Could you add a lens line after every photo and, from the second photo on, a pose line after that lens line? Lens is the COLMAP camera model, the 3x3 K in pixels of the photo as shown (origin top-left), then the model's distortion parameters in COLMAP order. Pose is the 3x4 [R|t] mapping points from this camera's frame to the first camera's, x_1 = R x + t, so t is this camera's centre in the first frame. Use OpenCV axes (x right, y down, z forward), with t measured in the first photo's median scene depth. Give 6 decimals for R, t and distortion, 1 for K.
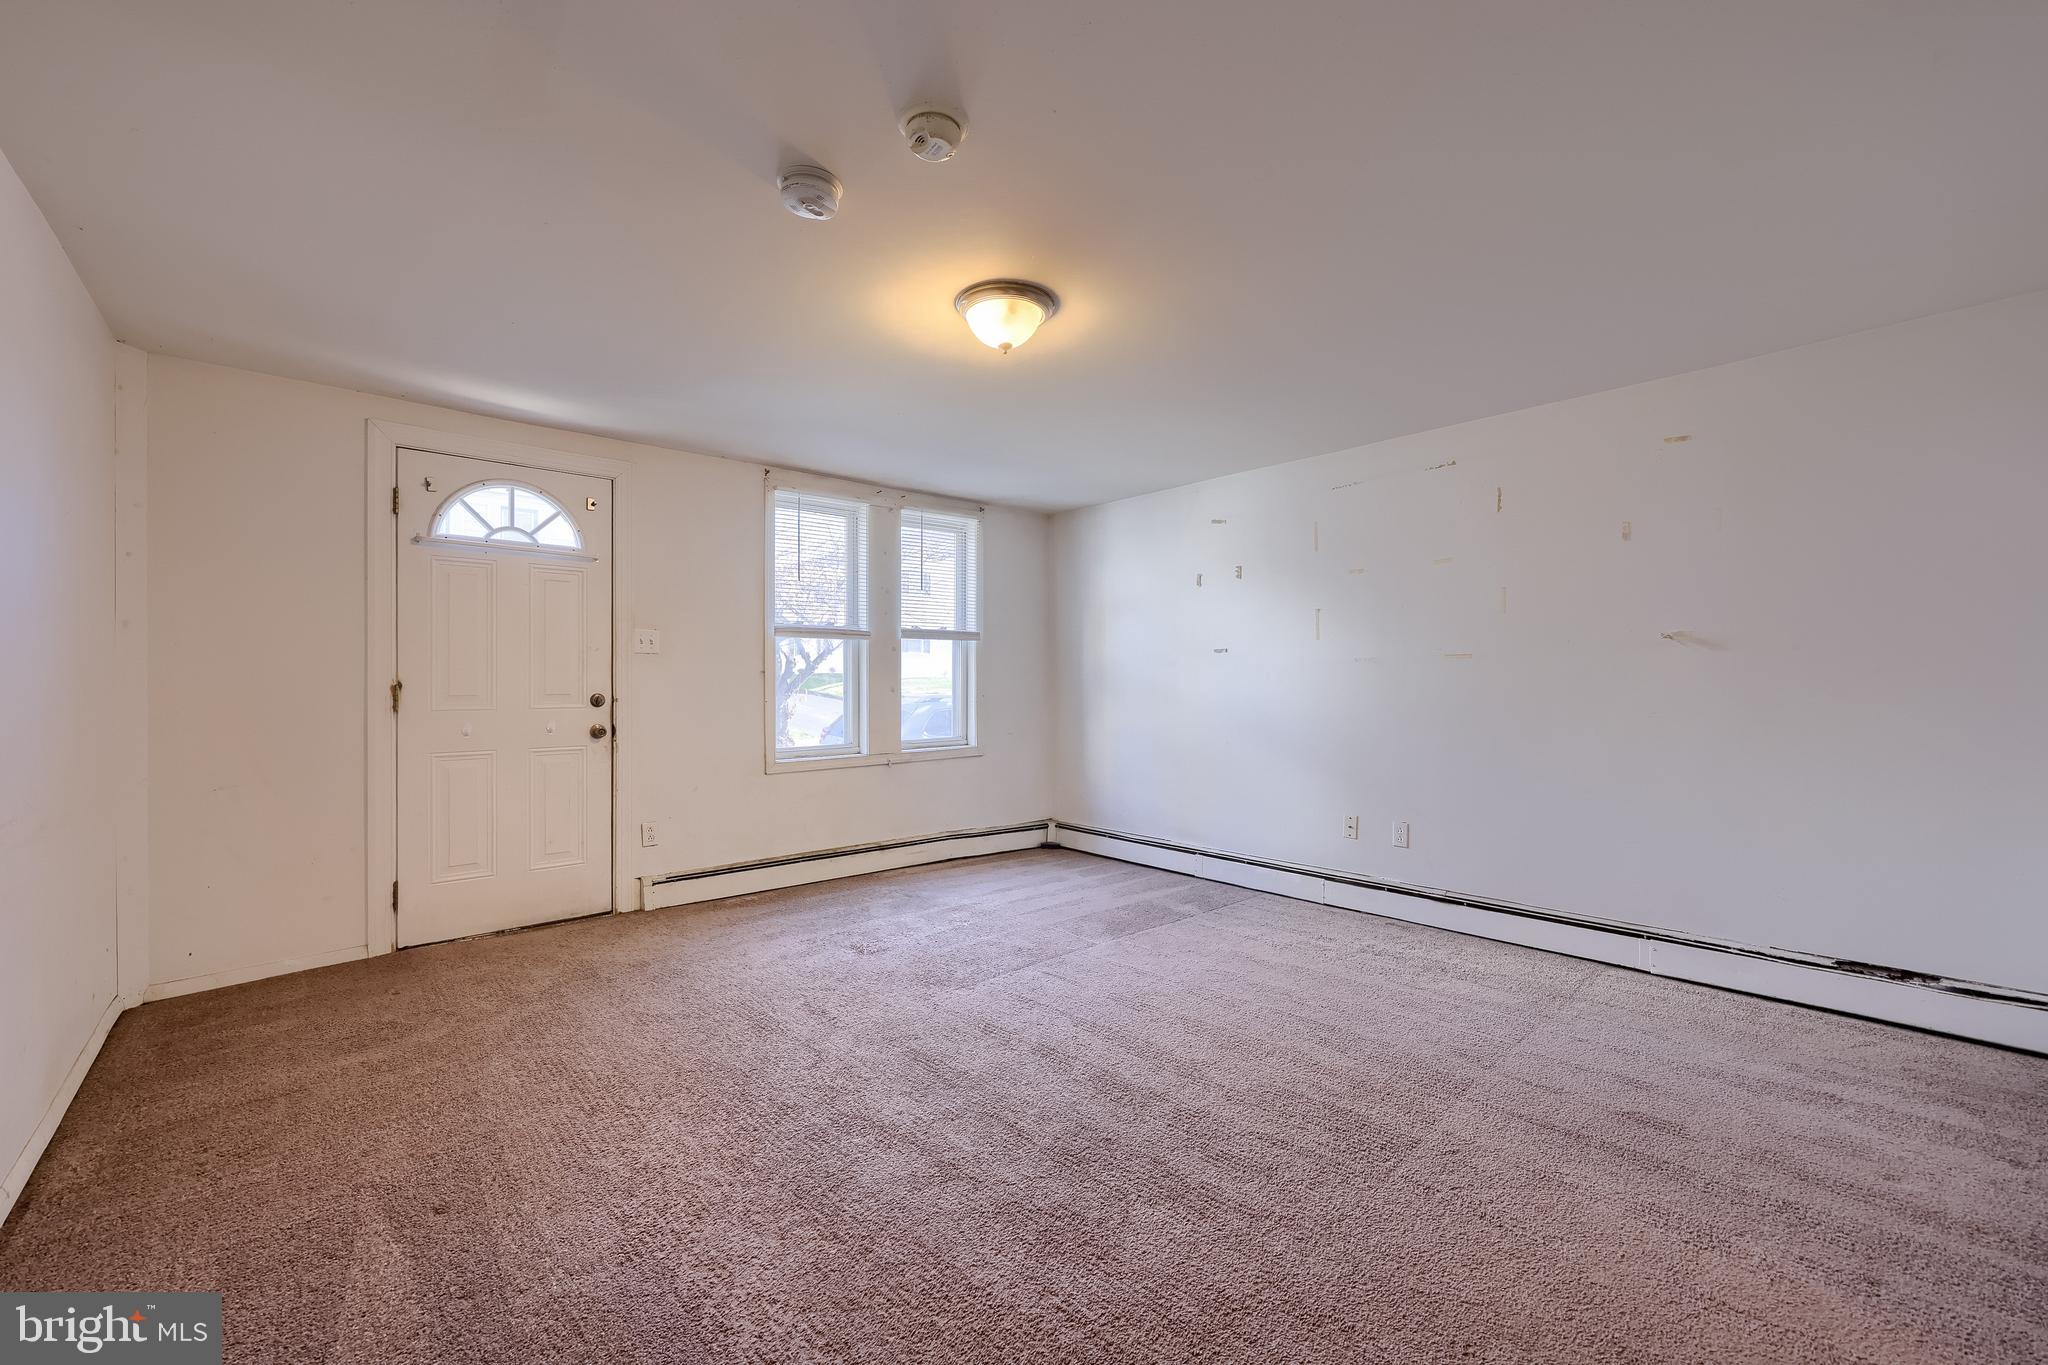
lens RADIAL K [[841.6, 0, 1036.2], [0, 841.6, 683.5], [0, 0, 1]] dist [0.000015, 0.000340]
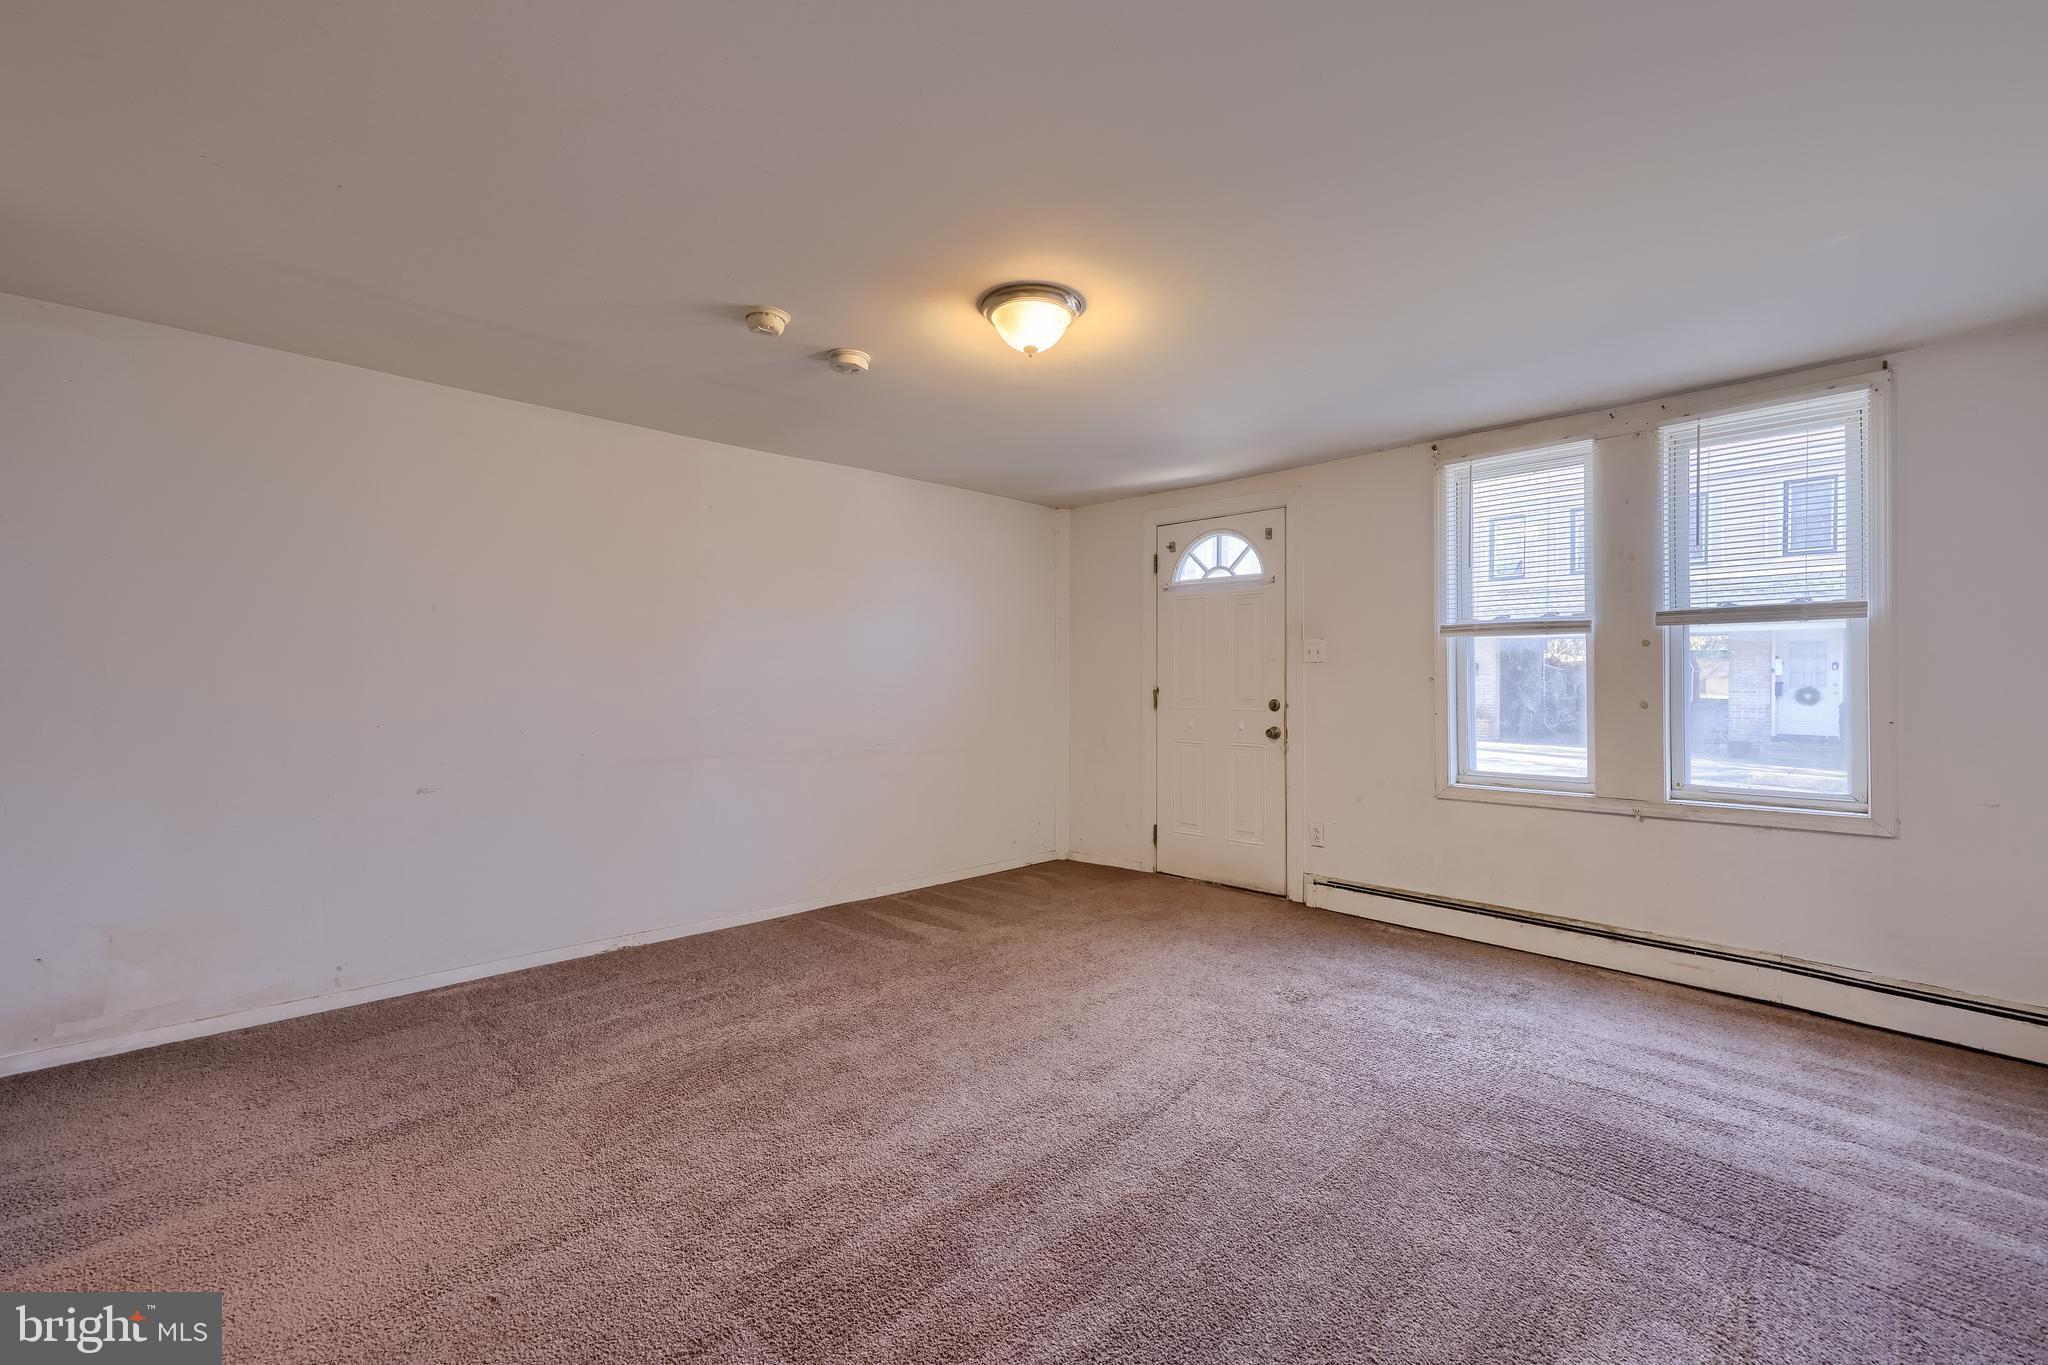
lens RADIAL K [[866.2, 0, 1024.0], [0, 866.2, 682.5], [0, 0, 1]] dist [-0.000550, -0.000005]
pose [[0.031719, 0.002638, -0.999493, 0.636960], [-0.005225, 0.999983, 0.002473, -0.011943], [0.999483, 0.005144, 0.031733, 0.631344]]
